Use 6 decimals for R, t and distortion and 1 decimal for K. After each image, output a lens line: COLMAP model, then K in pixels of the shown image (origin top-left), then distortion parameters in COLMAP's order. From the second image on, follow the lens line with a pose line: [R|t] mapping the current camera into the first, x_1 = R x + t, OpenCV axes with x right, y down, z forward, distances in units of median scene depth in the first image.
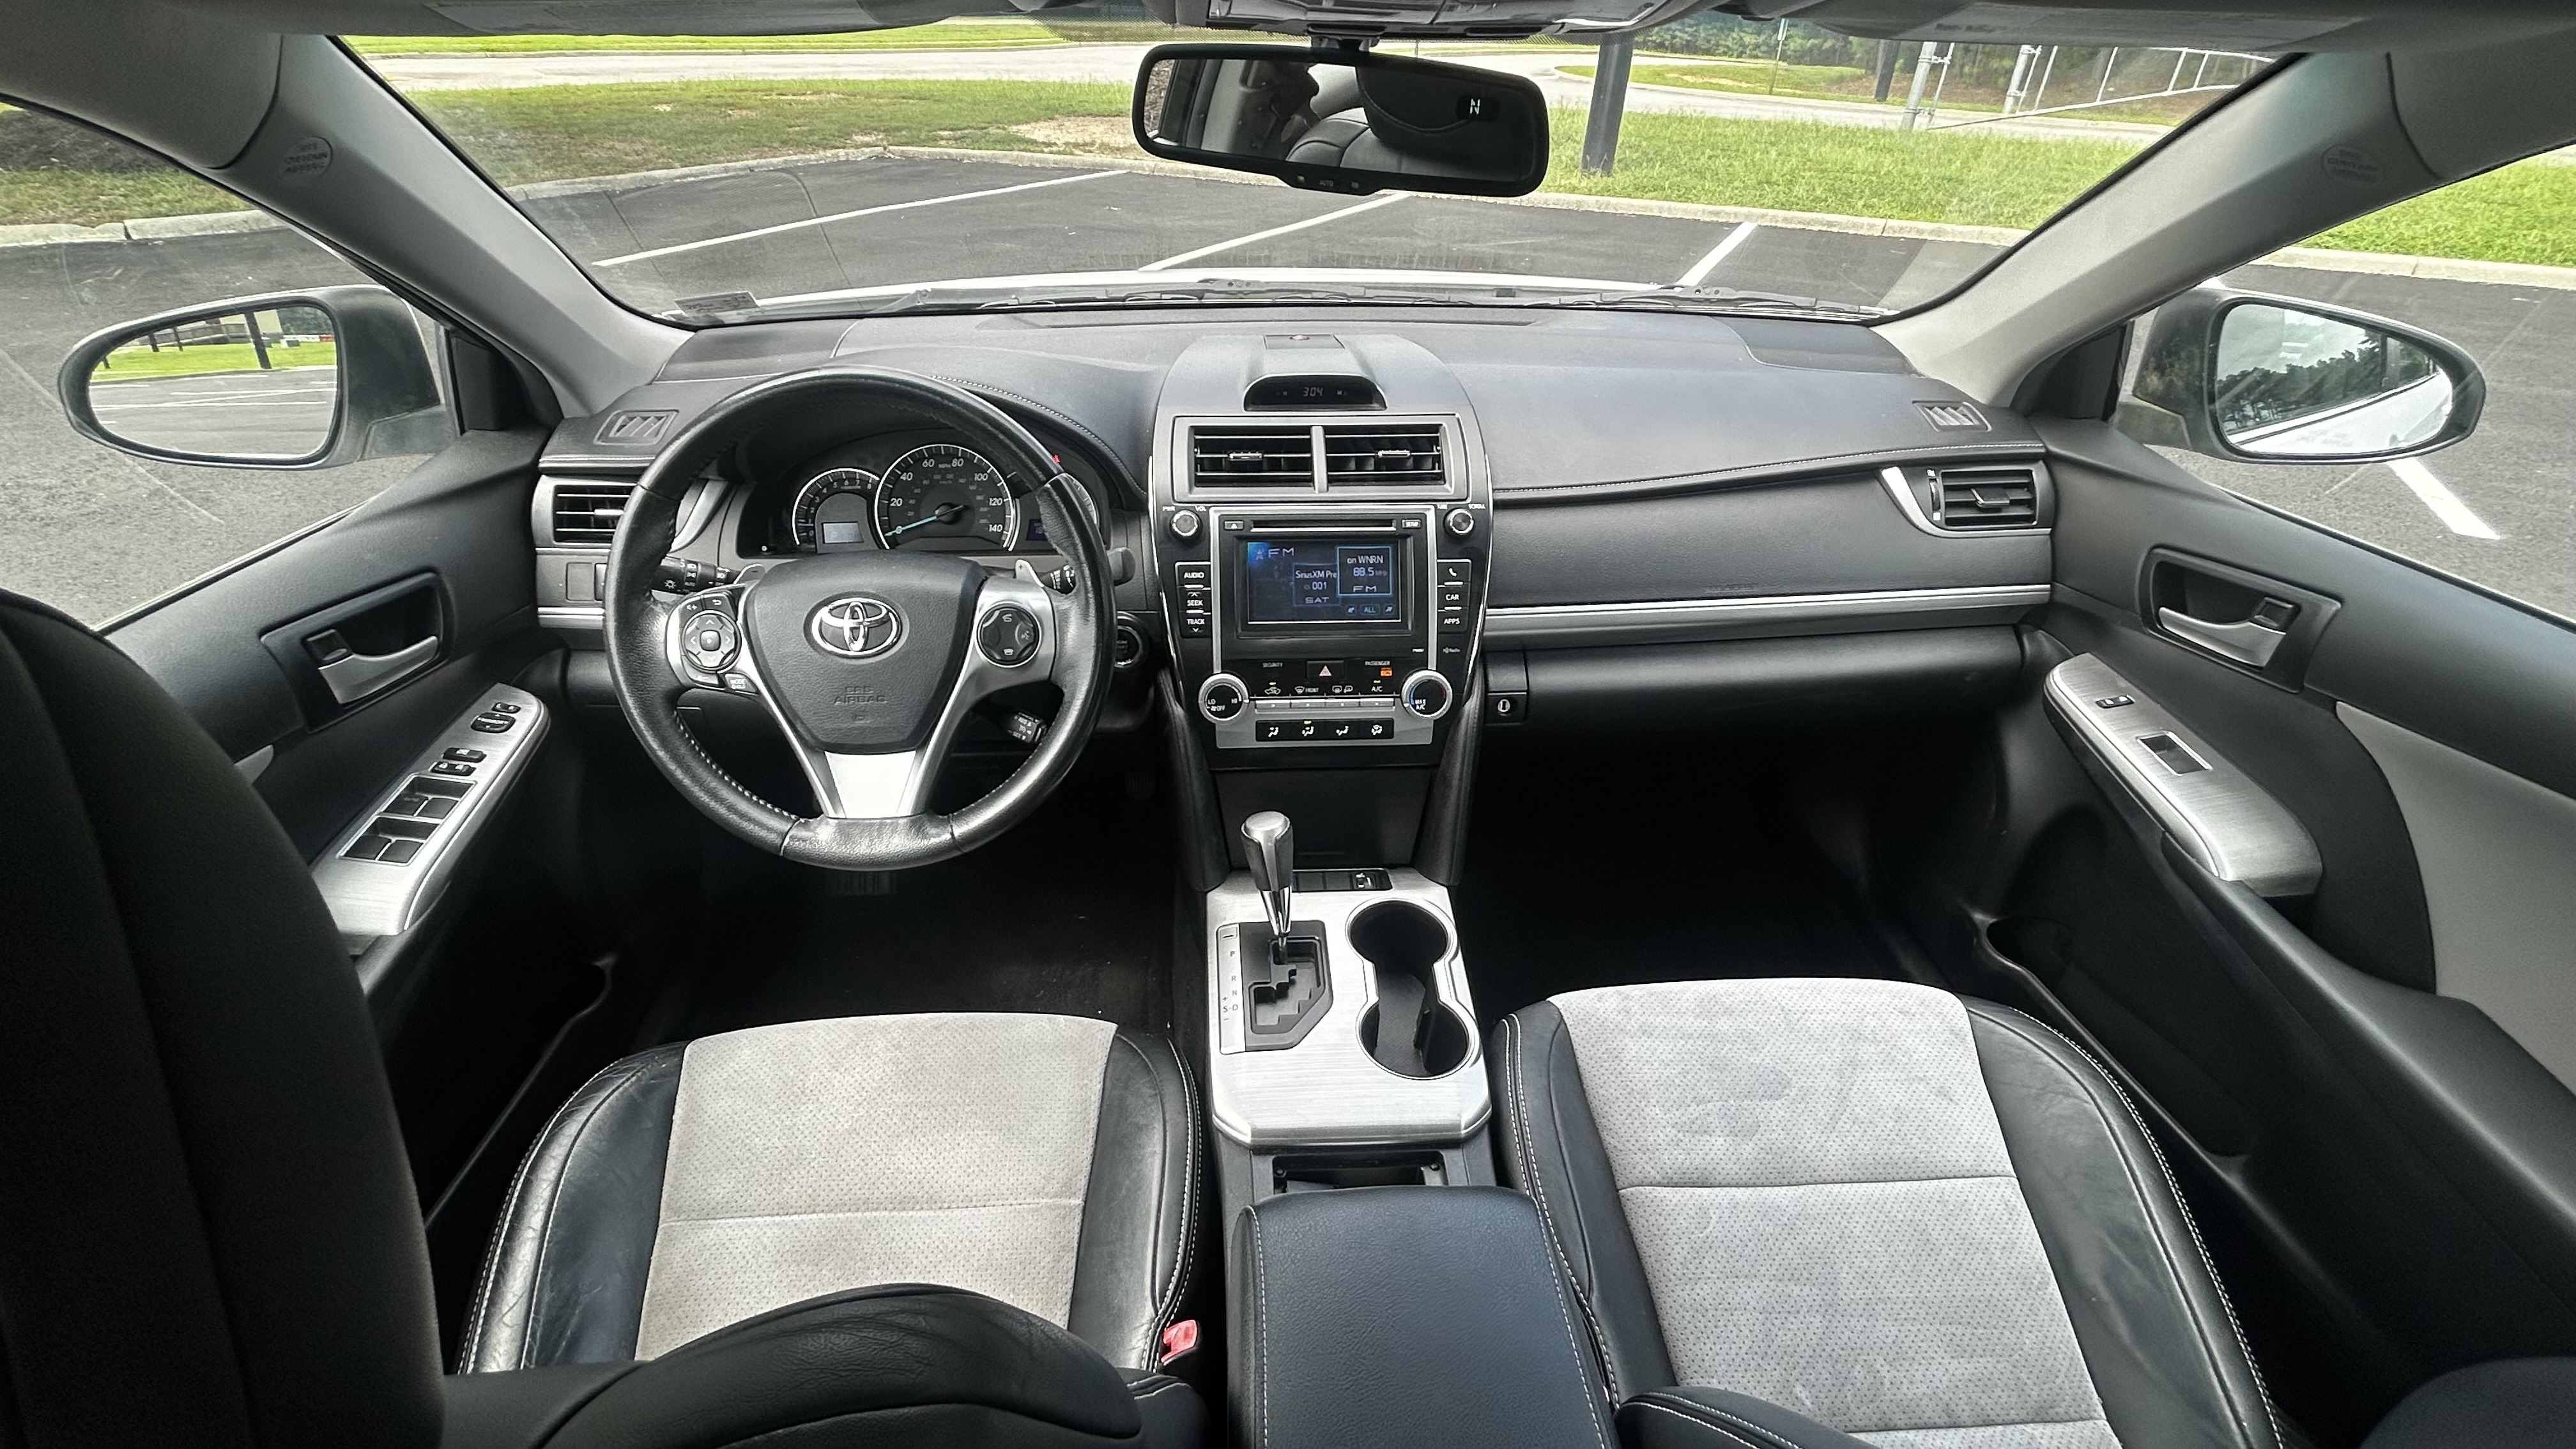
lens RADIAL K [[1125.6, 0, 1284.5], [0, 1125.6, 728.8], [0, 0, 1]] dist [0.000570, 0.000007]
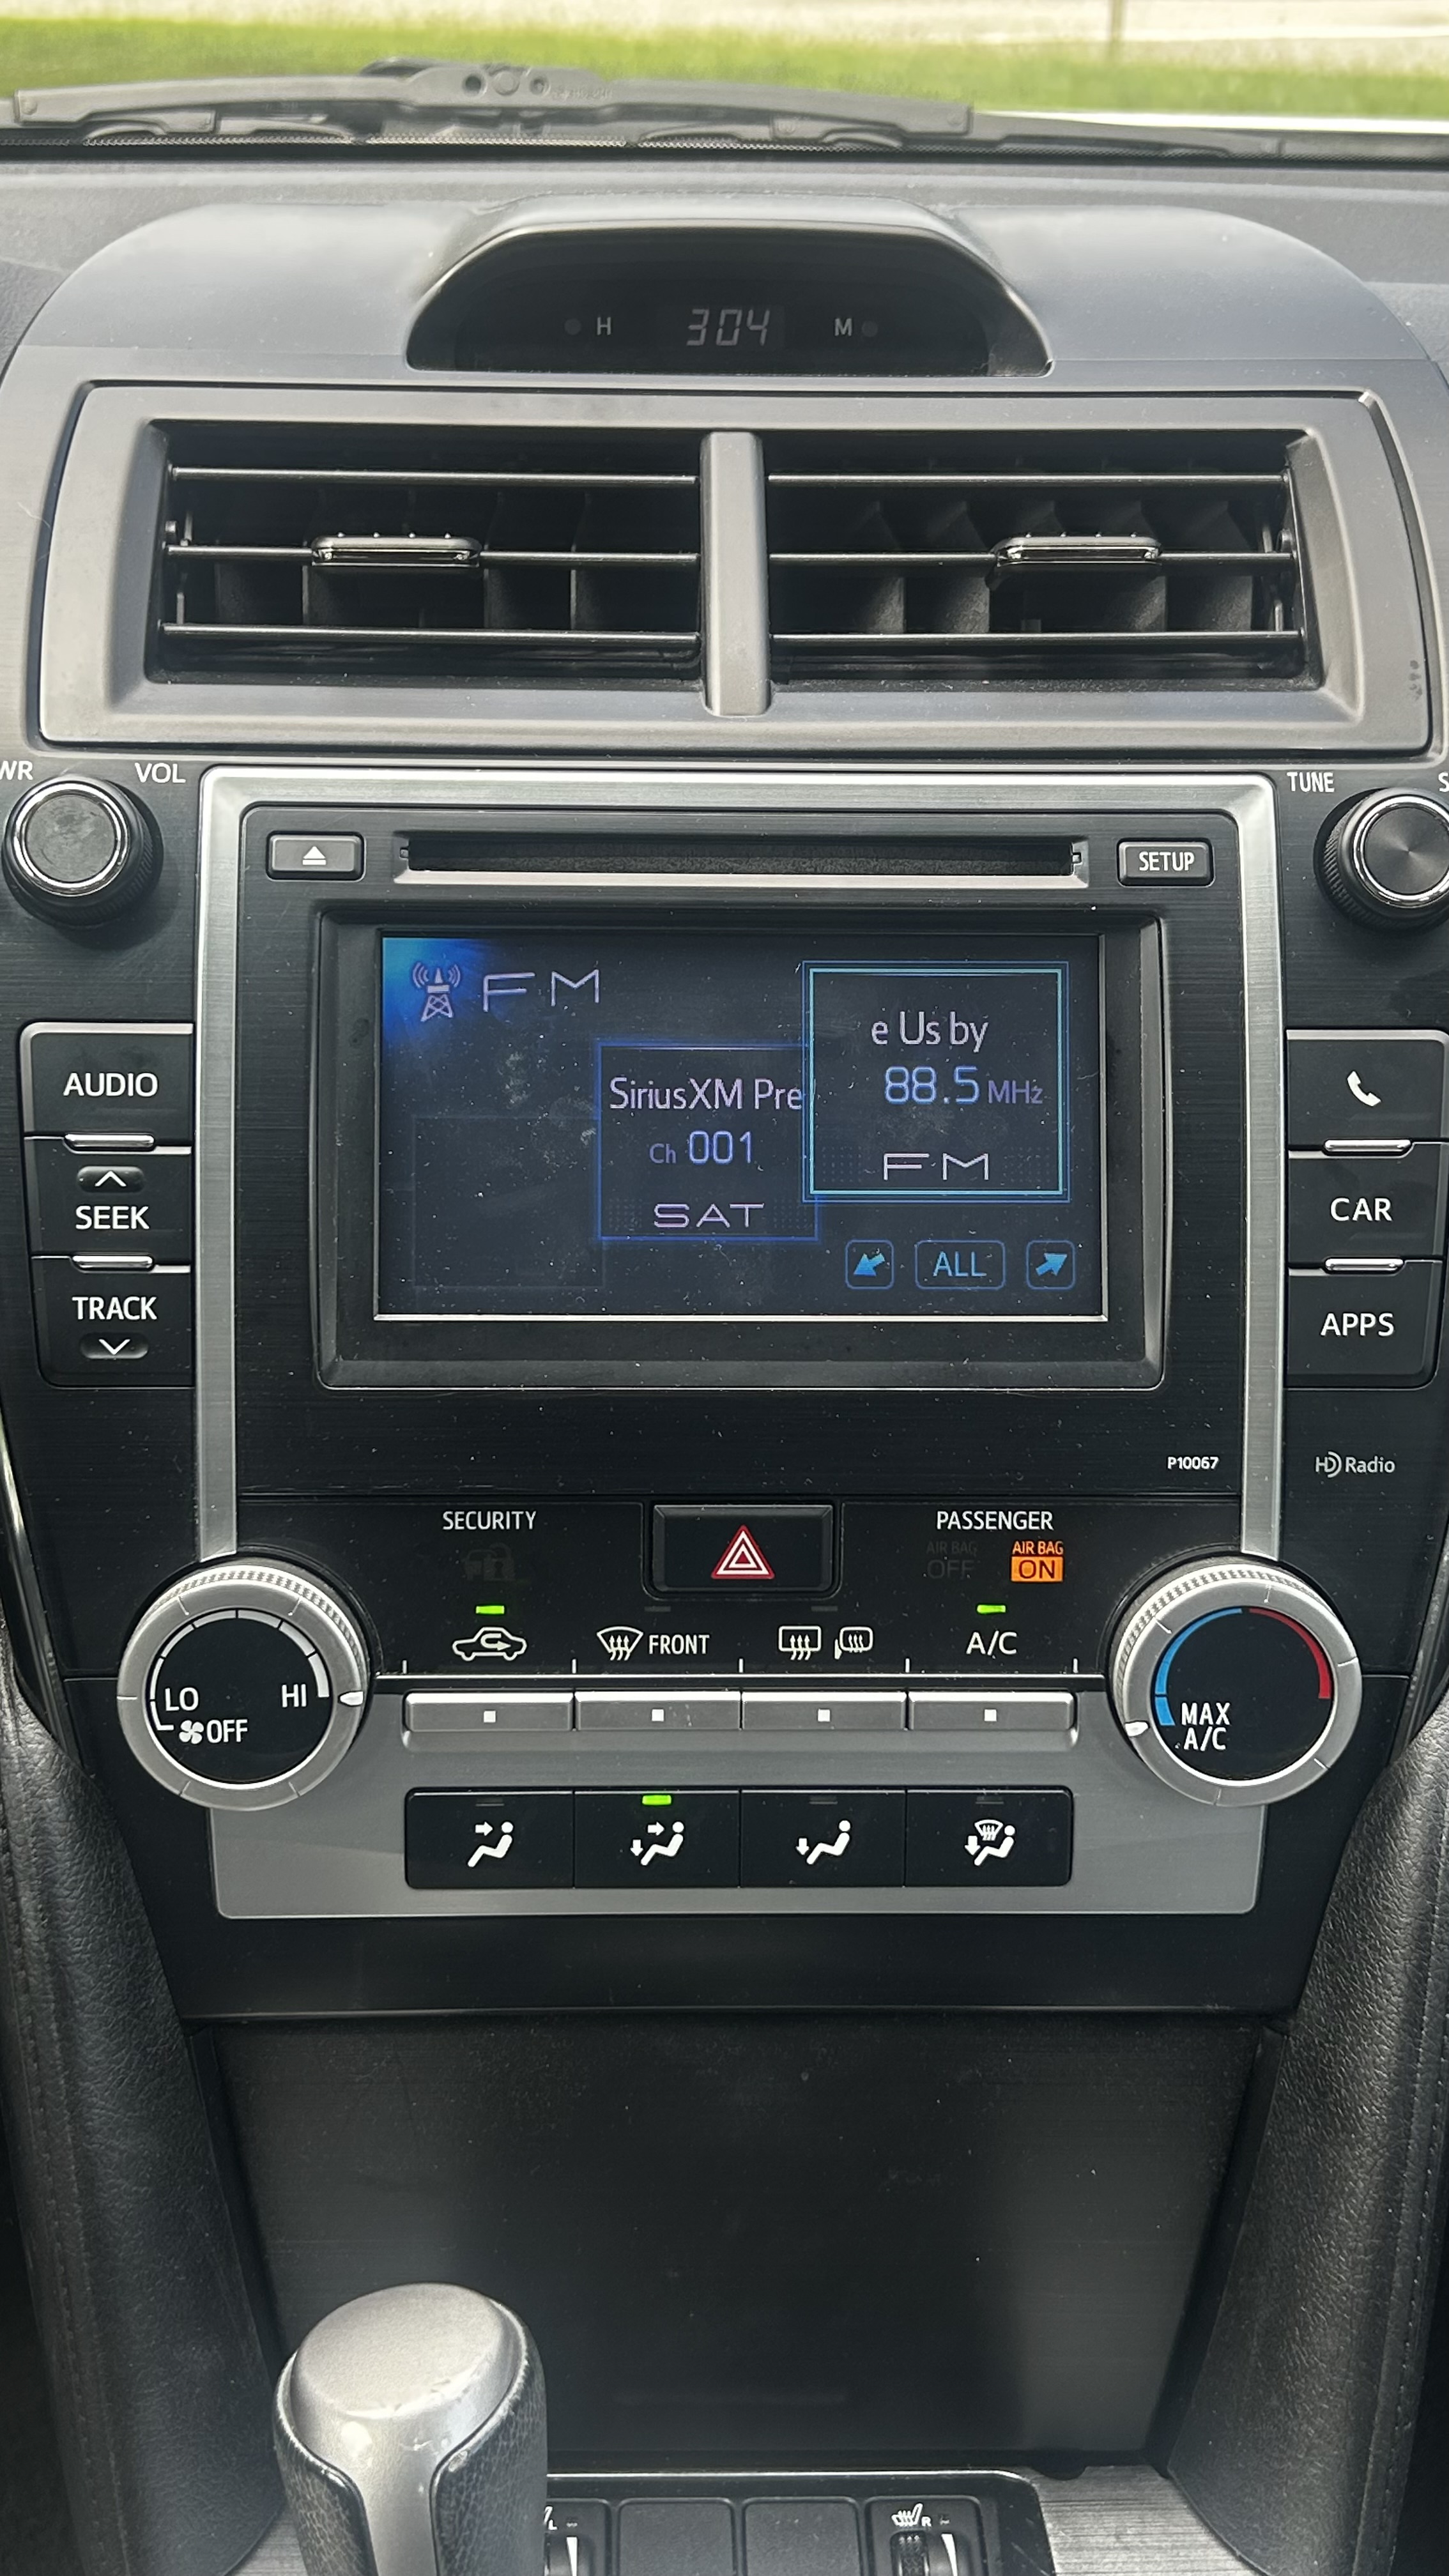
lens RADIAL K [[2877.5, 0, 724.3], [0, 2877.5, 1286.0], [0, 0, 1]] dist [0.013002, 0.000000]
pose [[0.999597, 0.015520, -0.023780, 0.044566], [-0.017856, 0.994683, -0.101421, -0.046654], [0.022080, 0.101804, 0.994559, 0.466095]]
